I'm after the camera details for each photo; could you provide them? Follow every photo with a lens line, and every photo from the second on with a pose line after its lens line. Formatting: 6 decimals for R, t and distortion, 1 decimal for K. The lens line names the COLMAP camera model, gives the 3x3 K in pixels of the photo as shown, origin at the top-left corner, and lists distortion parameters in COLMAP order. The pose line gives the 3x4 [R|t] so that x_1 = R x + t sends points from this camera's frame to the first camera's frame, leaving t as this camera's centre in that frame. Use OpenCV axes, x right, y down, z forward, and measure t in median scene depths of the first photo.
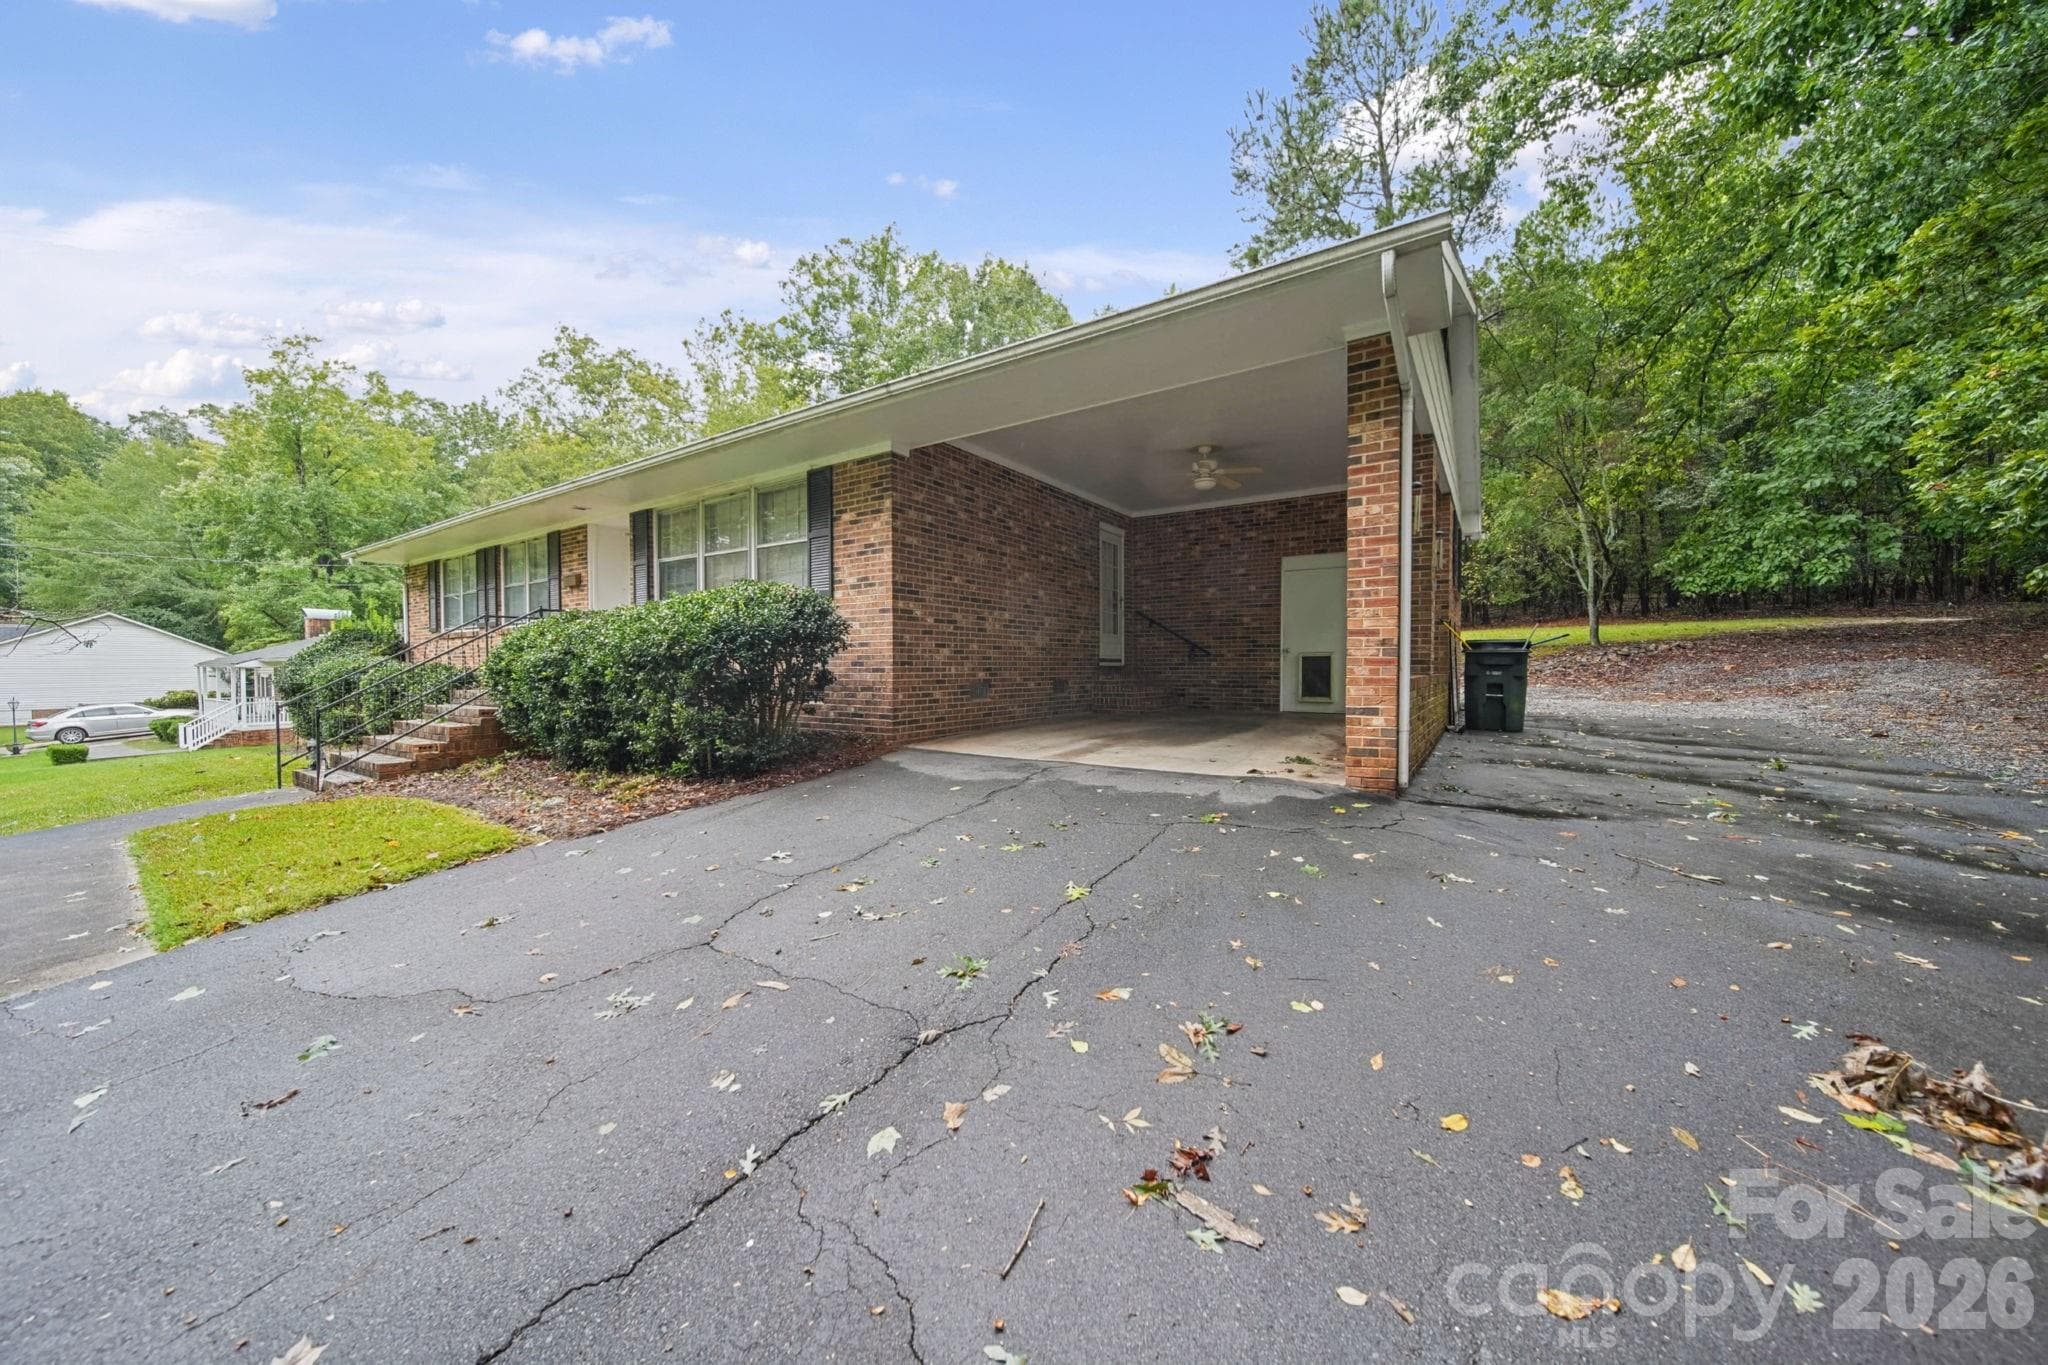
lens RADIAL K [[708.1, 0, 1020.9], [0, 708.1, 684.3], [0, 0, 1]] dist [-0.002366, -0.000137]
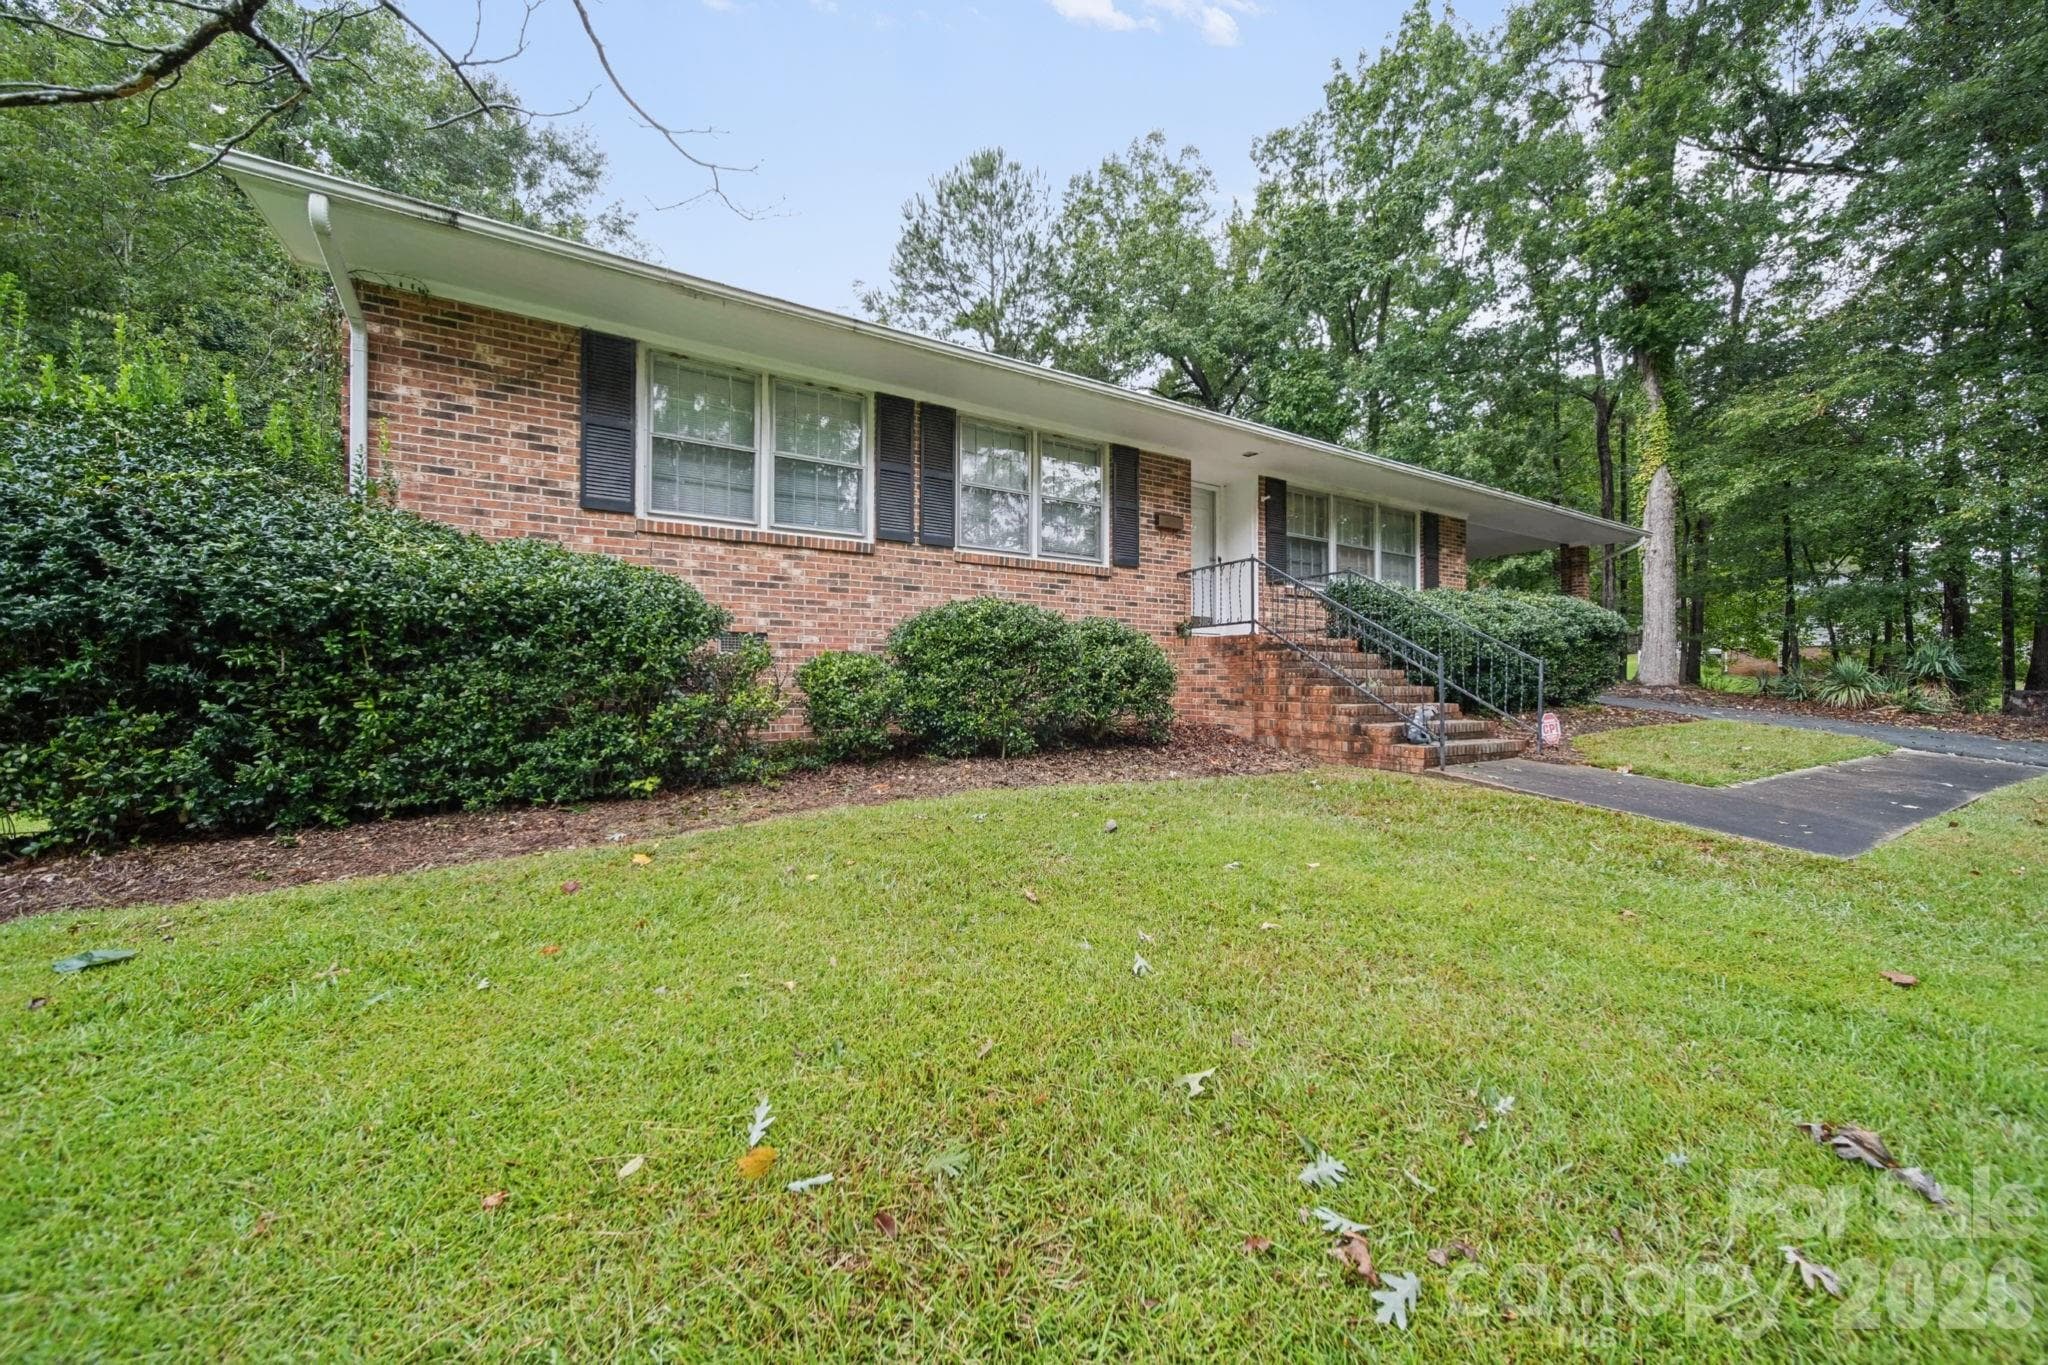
lens RADIAL K [[710.3, 0, 1024.0], [0, 710.3, 682.5], [0, 0, 1]] dist [-0.000590, -0.000212]
pose [[0.437943, 0.003834, 0.898995, -0.890291], [0.011430, 0.999886, -0.009832, 0.026233], [-0.898930, 0.014581, 0.437849, 0.496259]]
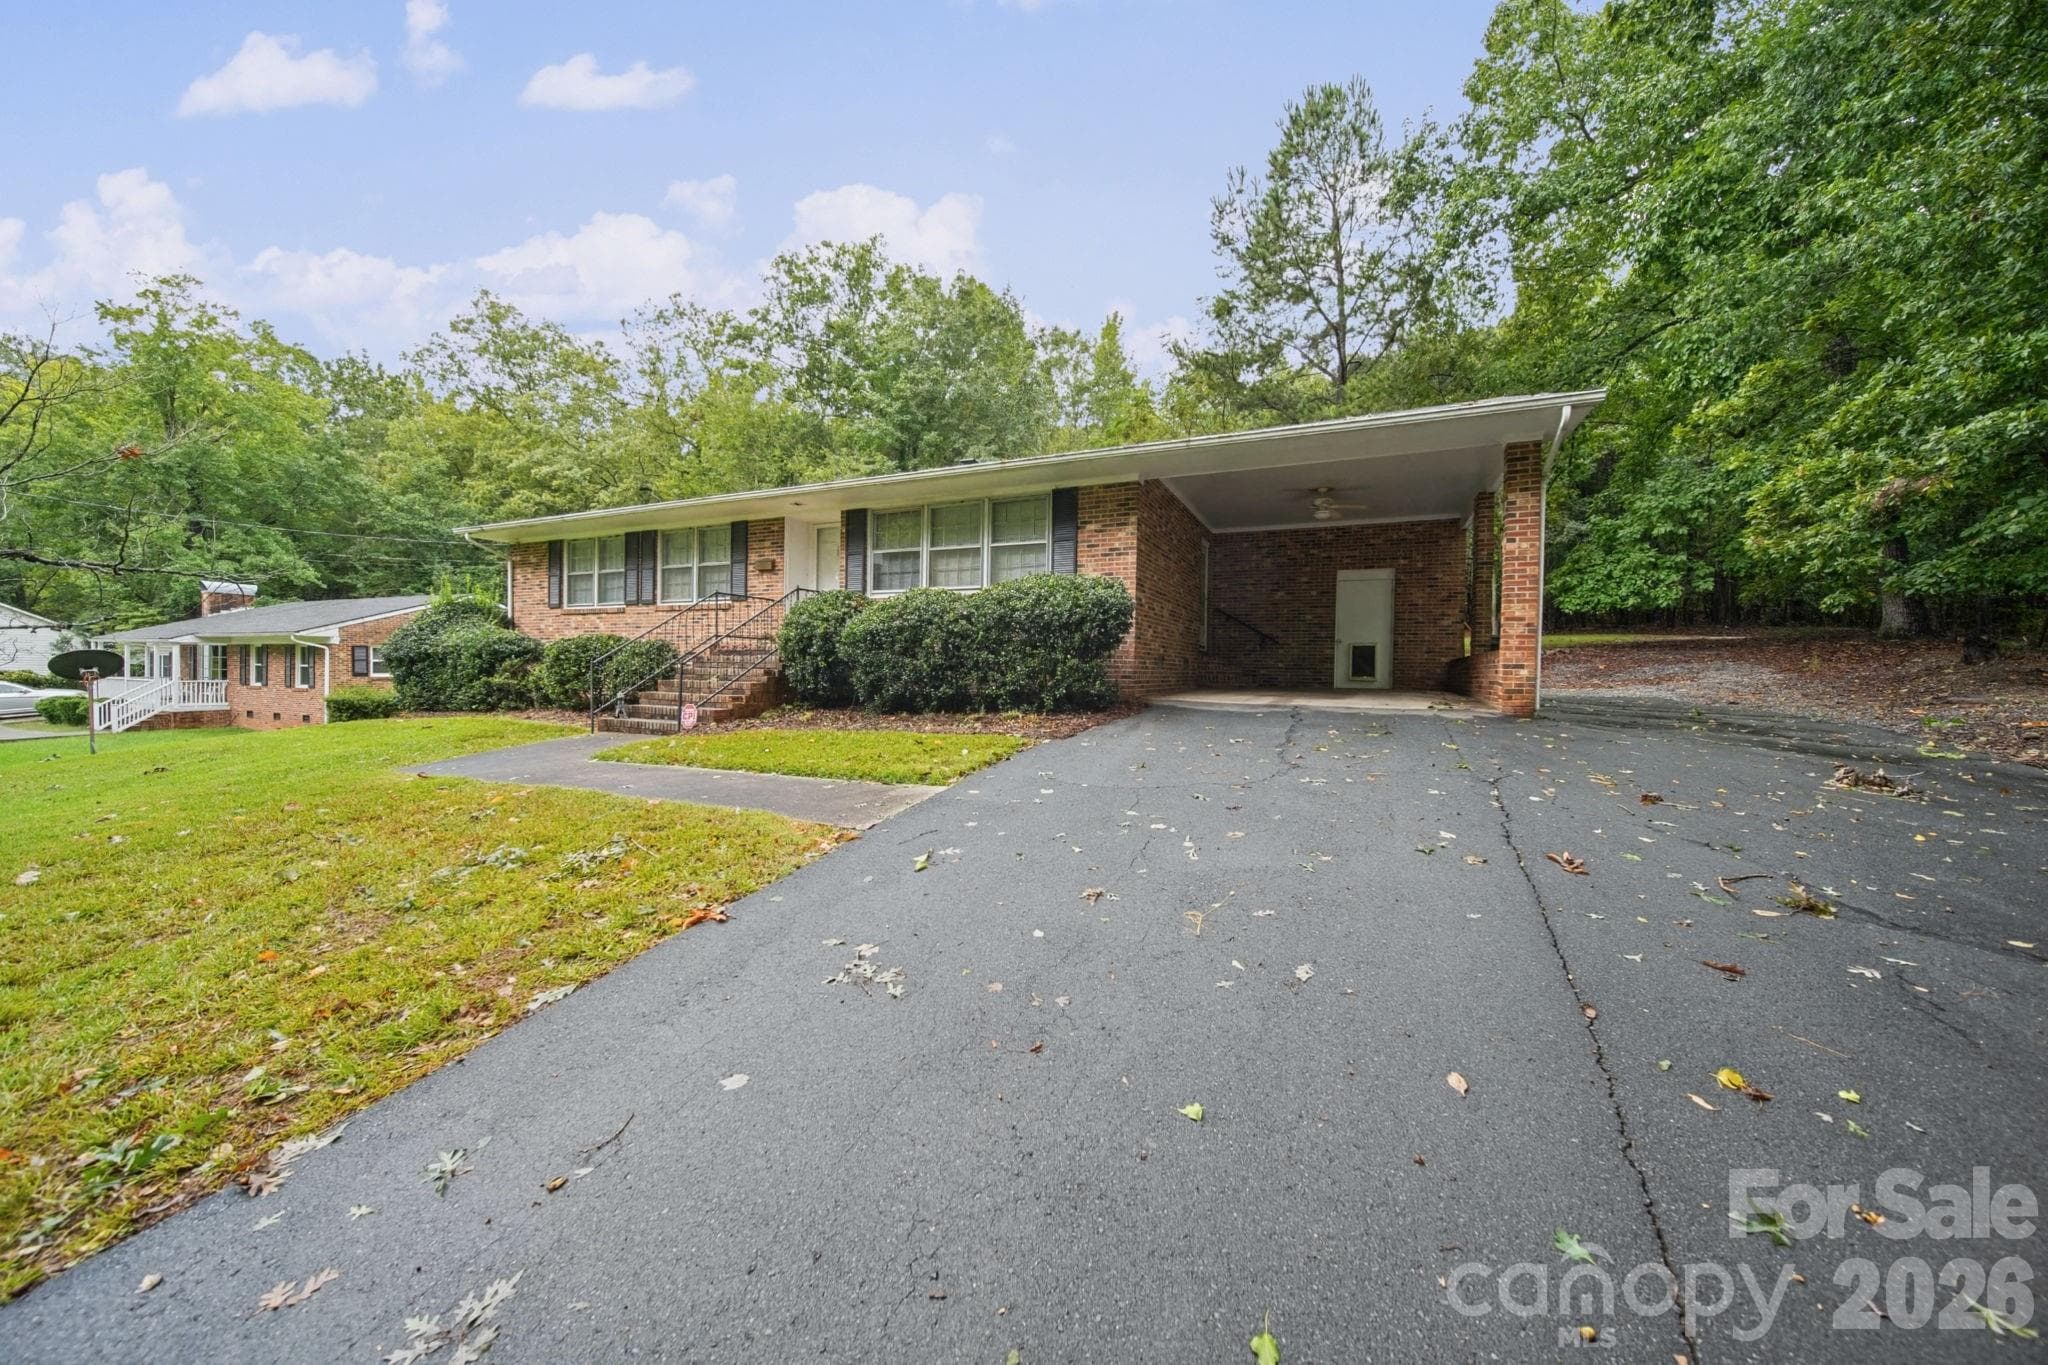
lens RADIAL K [[710.3, 0, 1024.0], [0, 710.3, 682.5], [0, 0, 1]] dist [-0.000590, -0.000212]
pose [[0.987221, 0.016159, 0.158534, -0.248488], [-0.015061, 0.999854, -0.008124, 0.029007], [-0.158642, 0.005632, 0.987320, -0.125346]]
